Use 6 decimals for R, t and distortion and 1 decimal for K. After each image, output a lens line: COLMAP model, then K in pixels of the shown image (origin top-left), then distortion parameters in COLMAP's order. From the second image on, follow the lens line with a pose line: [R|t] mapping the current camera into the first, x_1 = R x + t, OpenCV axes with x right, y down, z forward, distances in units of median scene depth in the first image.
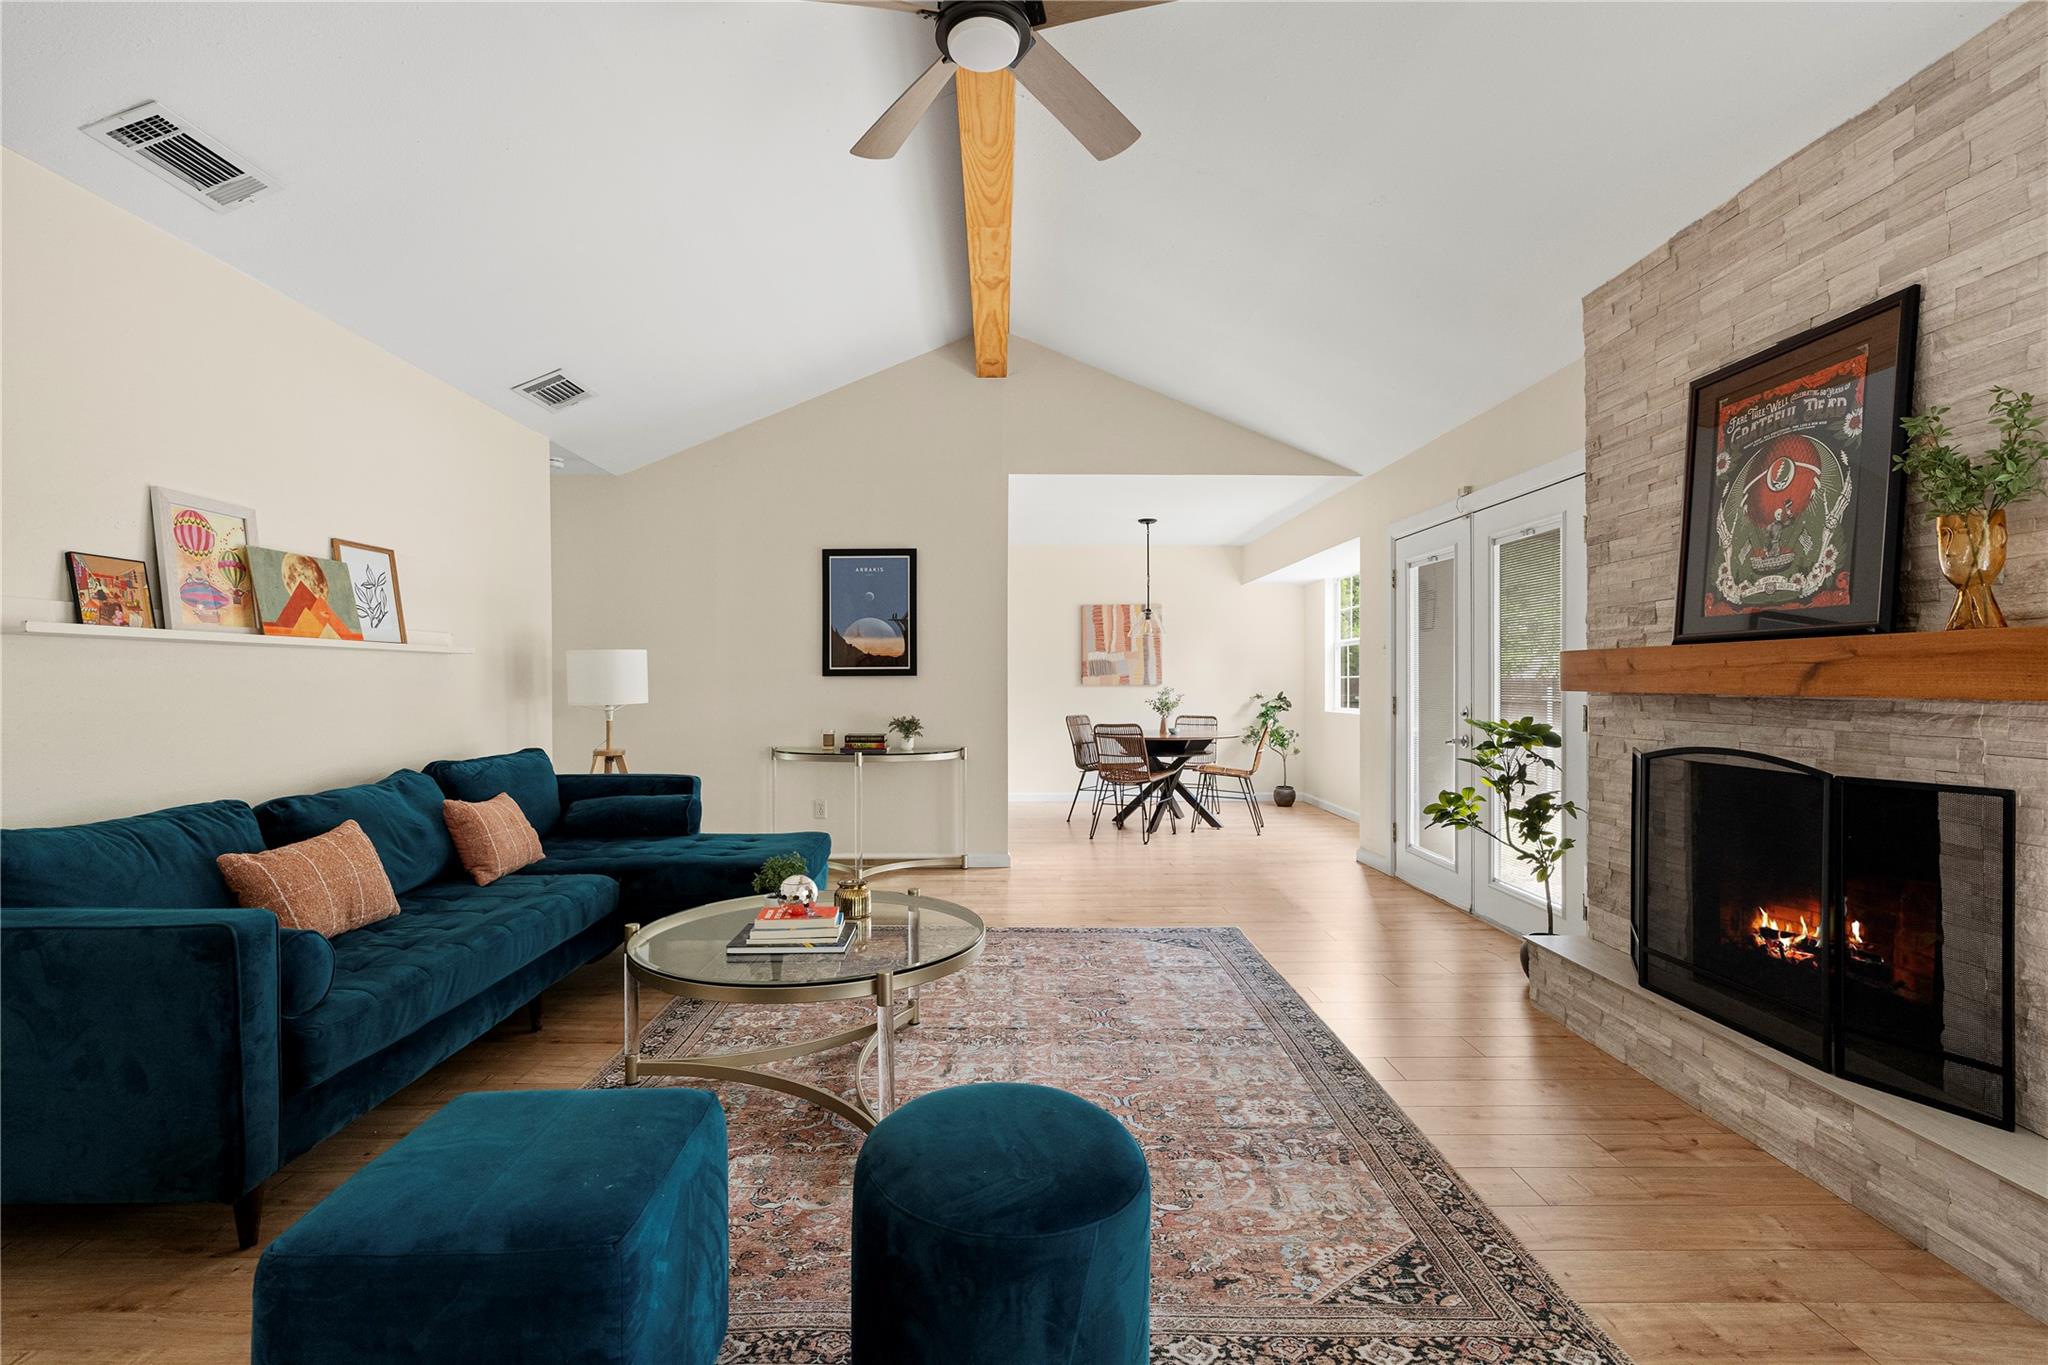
lens RADIAL K [[919.6, 0, 1011.9], [0, 919.6, 683.9], [0, 0, 1]] dist [-0.005732, 0.002673]
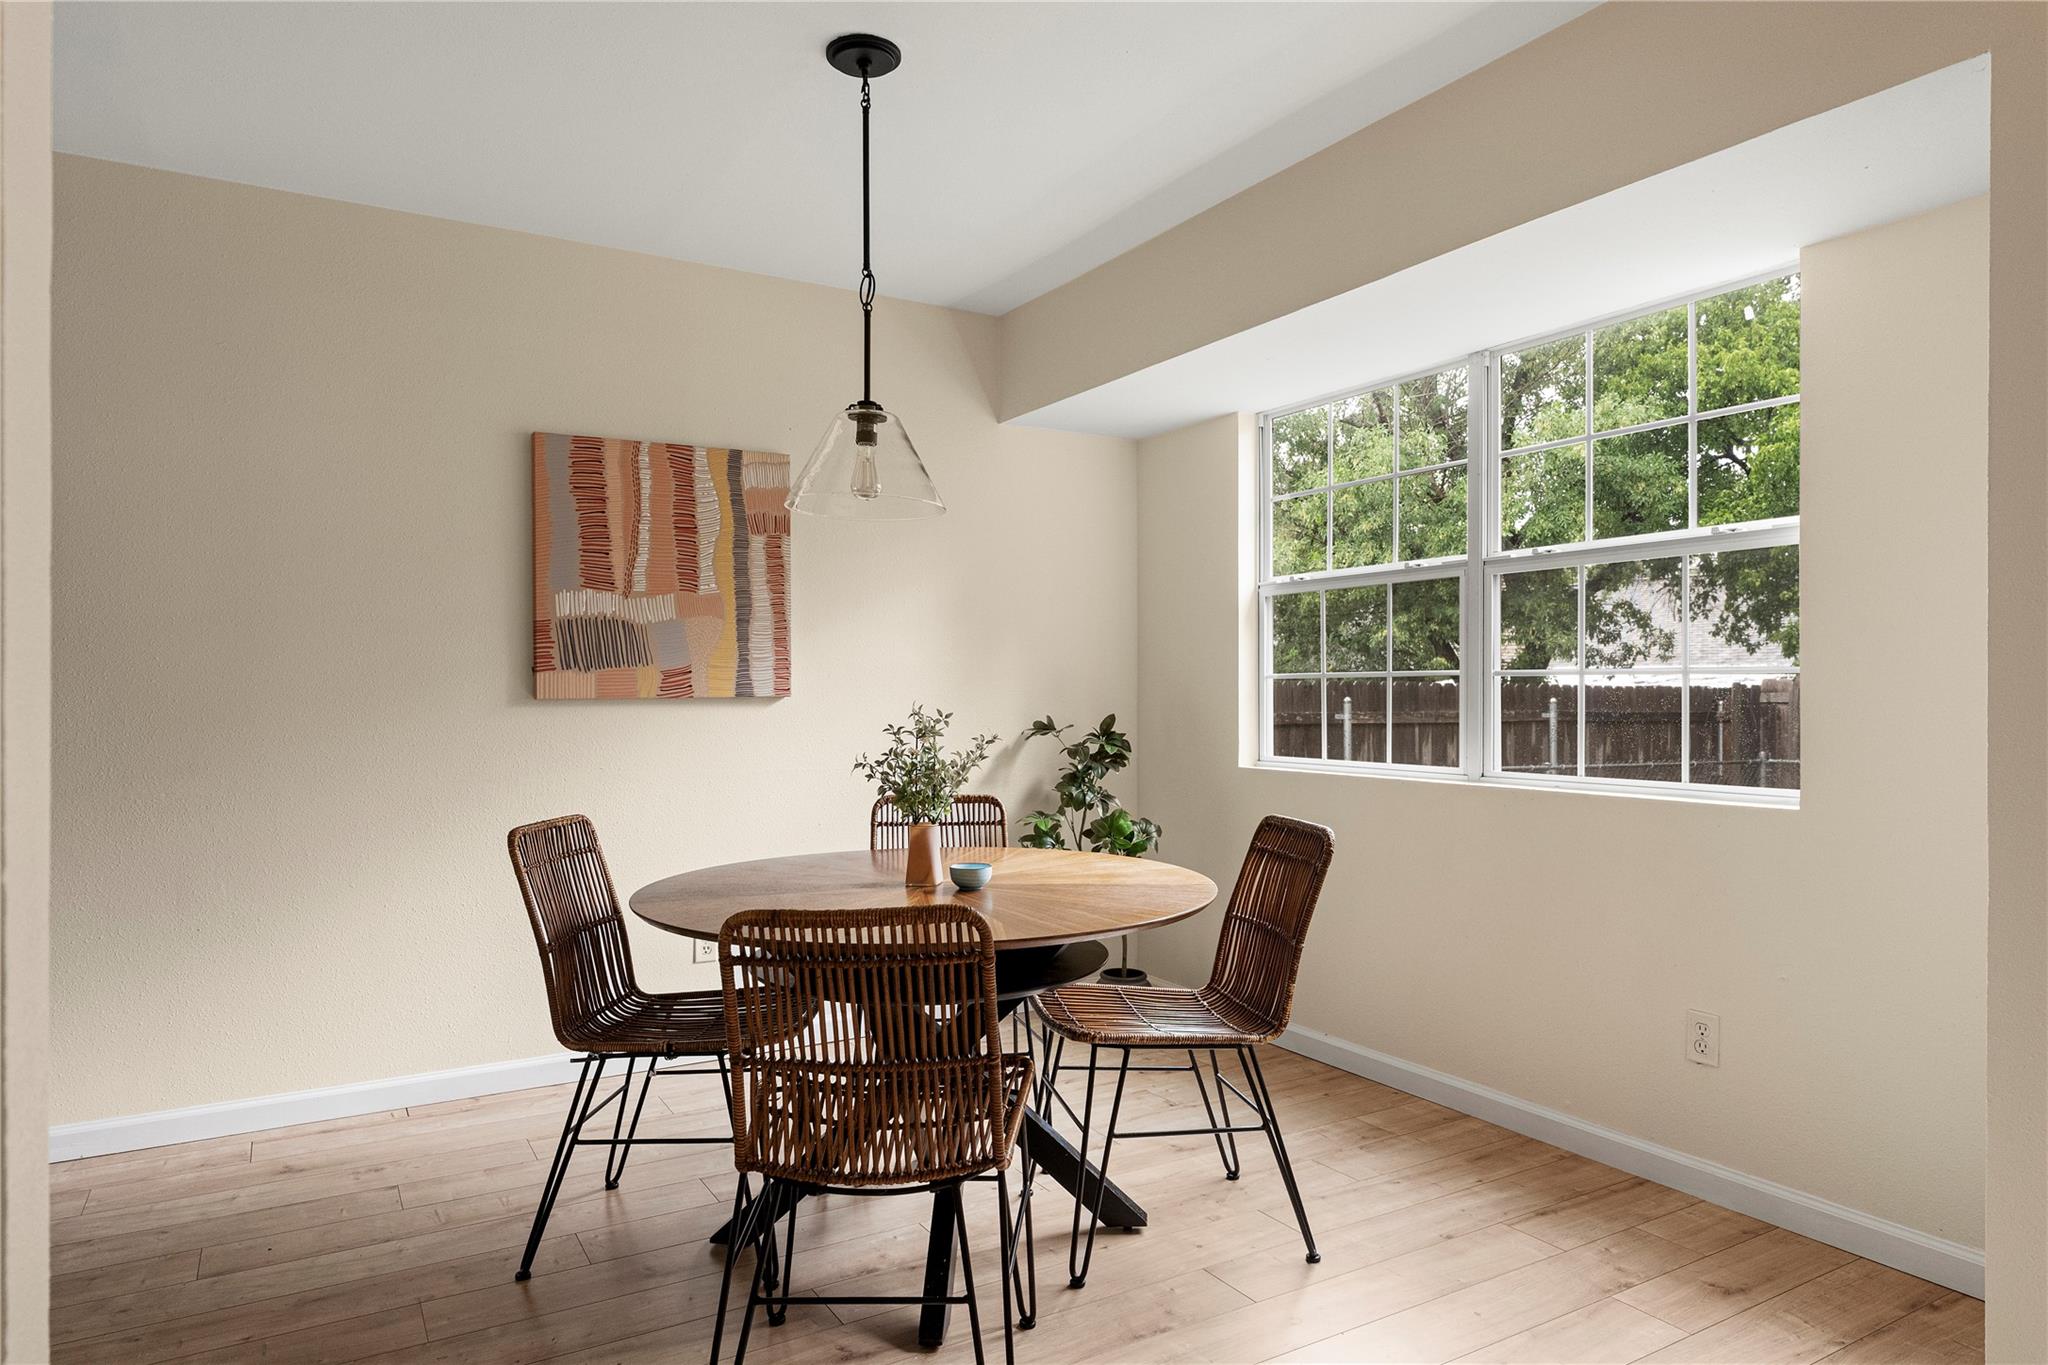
lens RADIAL K [[1243.0, 0, 1014.0], [0, 1243.0, 692.7], [0, 0, 1]] dist [0.000029, 0.001229]
pose [[0.868128, -0.002732, 0.496333, 0.029175], [0.002807, 0.999996, 0.000594, -0.002402], [-0.496333, 0.000877, 0.868132, 1.537162]]
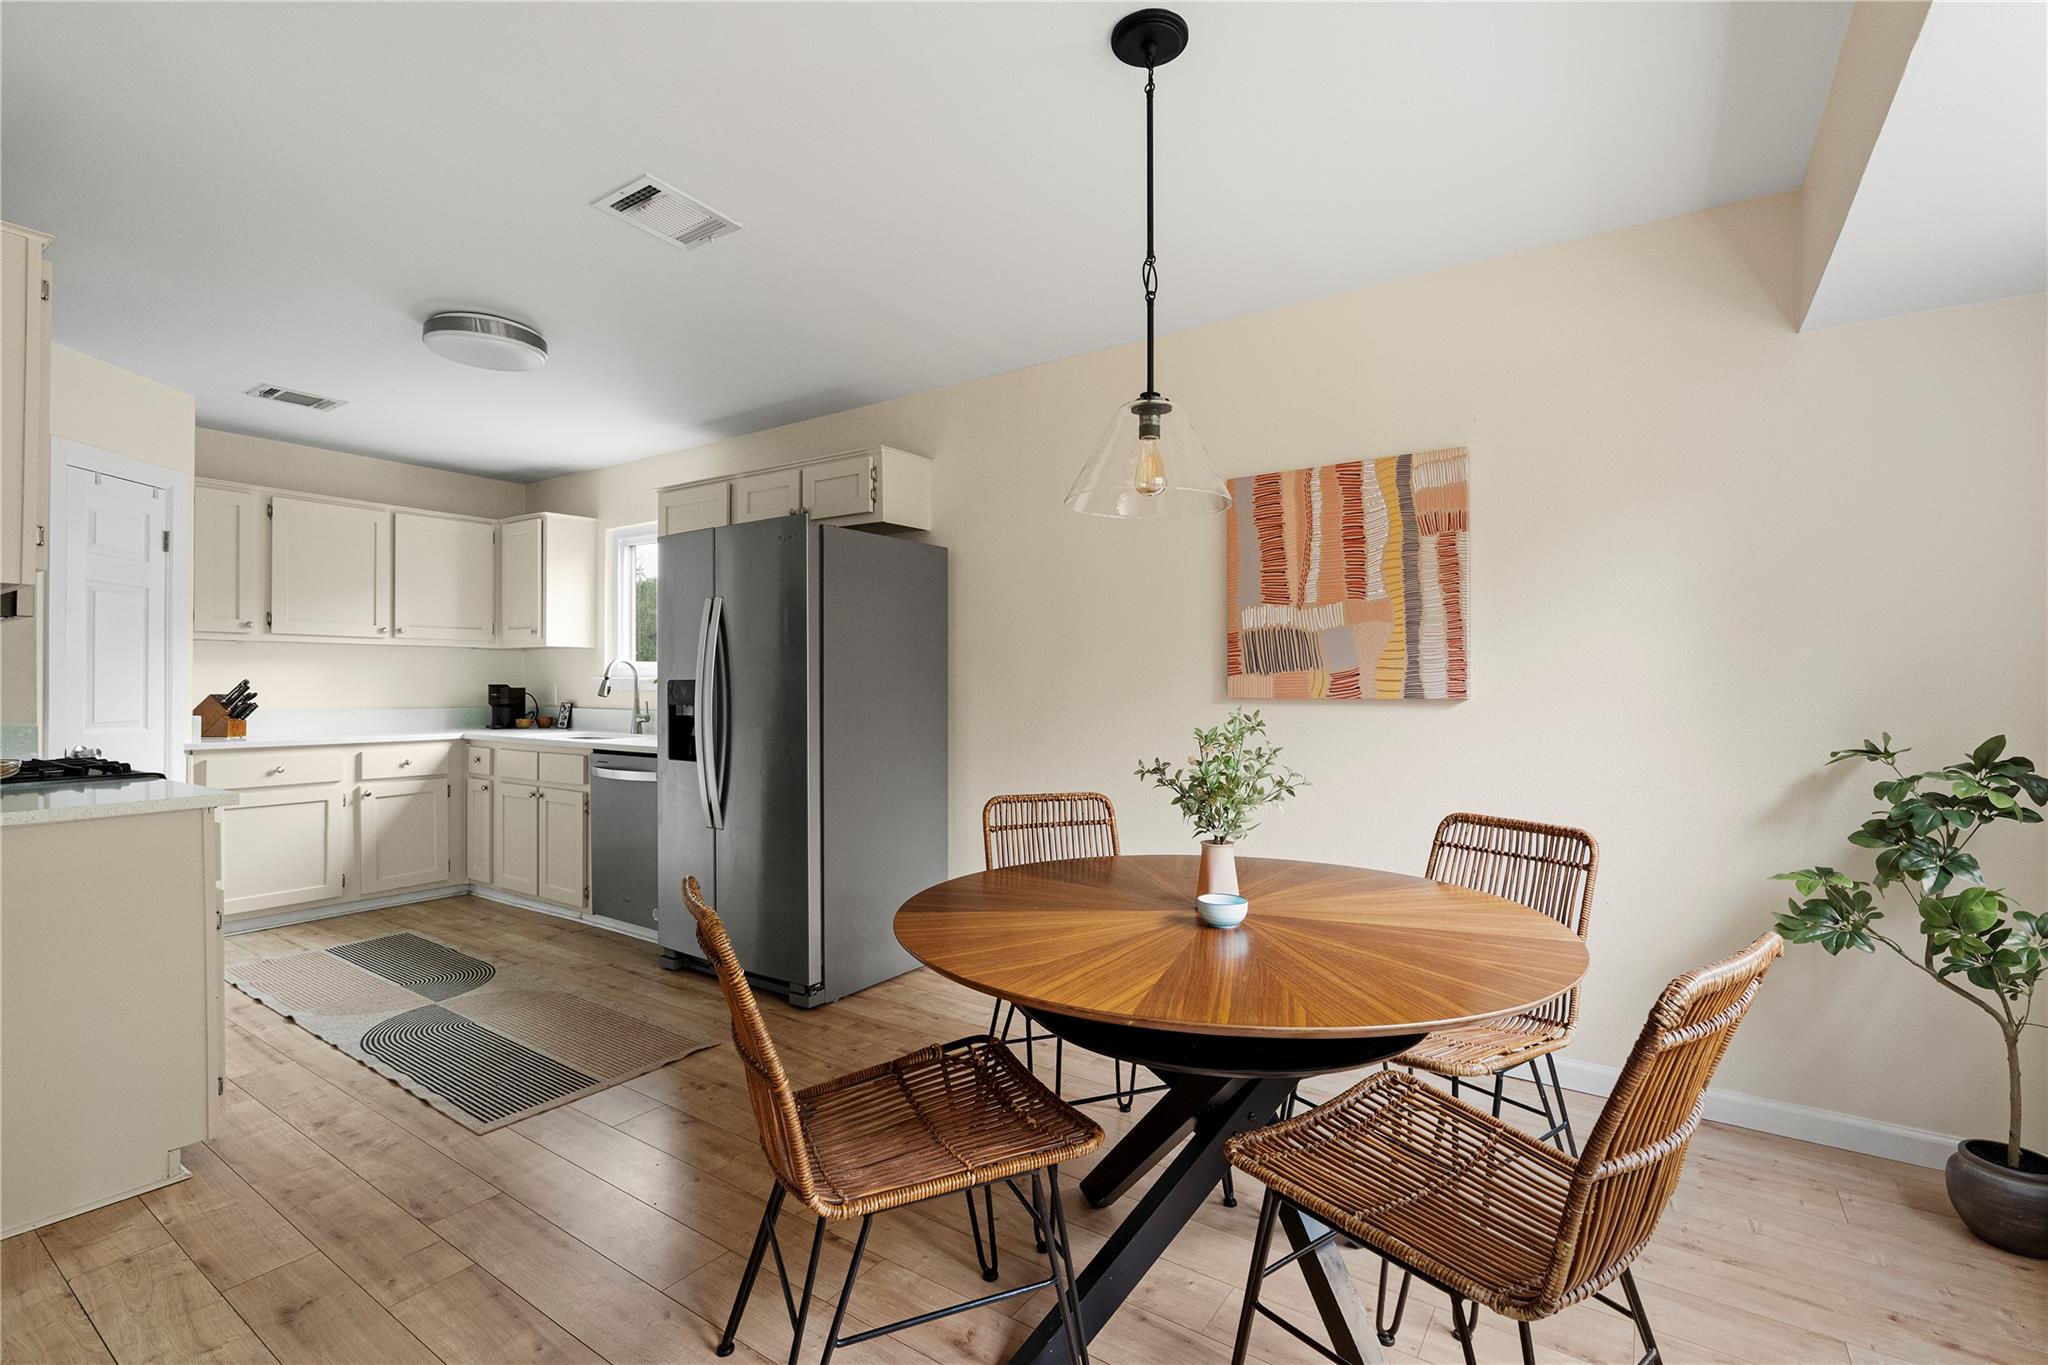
lens RADIAL K [[919.6, 0, 1025.9], [0, 919.6, 684.2], [0, 0, 1]] dist [-0.005732, 0.002673]
pose [[0.819624, 0.001737, -0.572899, 0.591452], [-0.006221, 0.999963, -0.005869, -0.005045], [0.572868, 0.008374, 0.819605, 1.760255]]
